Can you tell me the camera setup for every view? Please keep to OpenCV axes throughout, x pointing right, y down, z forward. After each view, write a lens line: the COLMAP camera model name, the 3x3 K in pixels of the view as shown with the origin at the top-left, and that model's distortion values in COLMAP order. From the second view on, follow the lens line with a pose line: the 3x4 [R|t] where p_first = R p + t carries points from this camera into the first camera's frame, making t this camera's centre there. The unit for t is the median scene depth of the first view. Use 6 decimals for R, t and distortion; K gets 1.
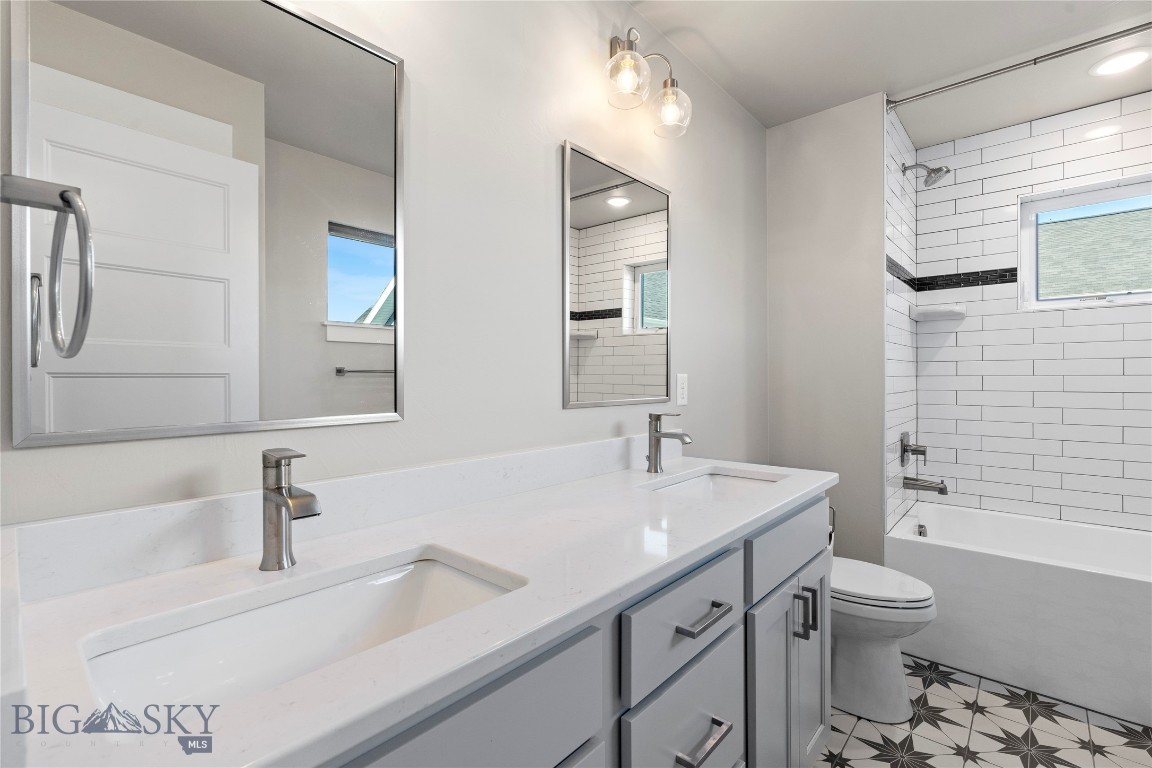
lens RADIAL K [[518.1, 0, 579.9], [0, 518.1, 382.4], [0, 0, 1]] dist [-0.003784, -0.000104]
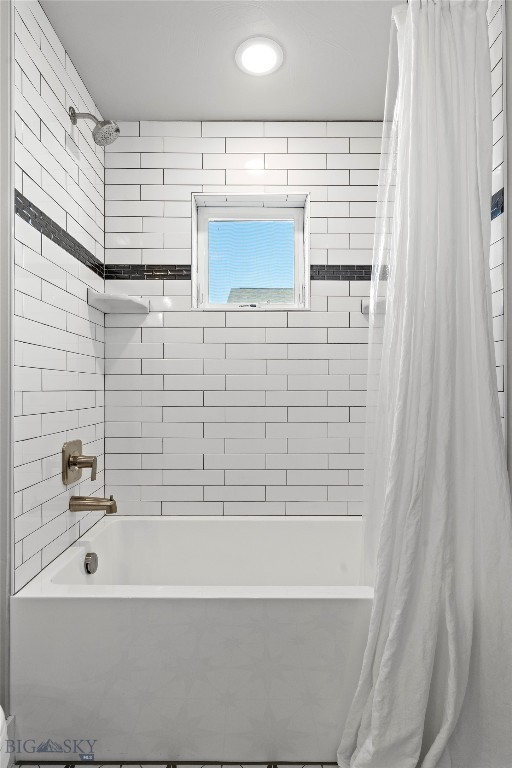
lens RADIAL K [[416.4, 0, 254.1], [0, 416.4, 387.9], [0, 0, 1]] dist [-0.000426, 0.000258]
pose [[0.745058, 0.007435, 0.666958, 0.406145], [0.003443, 0.999882, -0.014993, 0.024984], [-0.666991, 0.013467, 0.744944, 0.329263]]
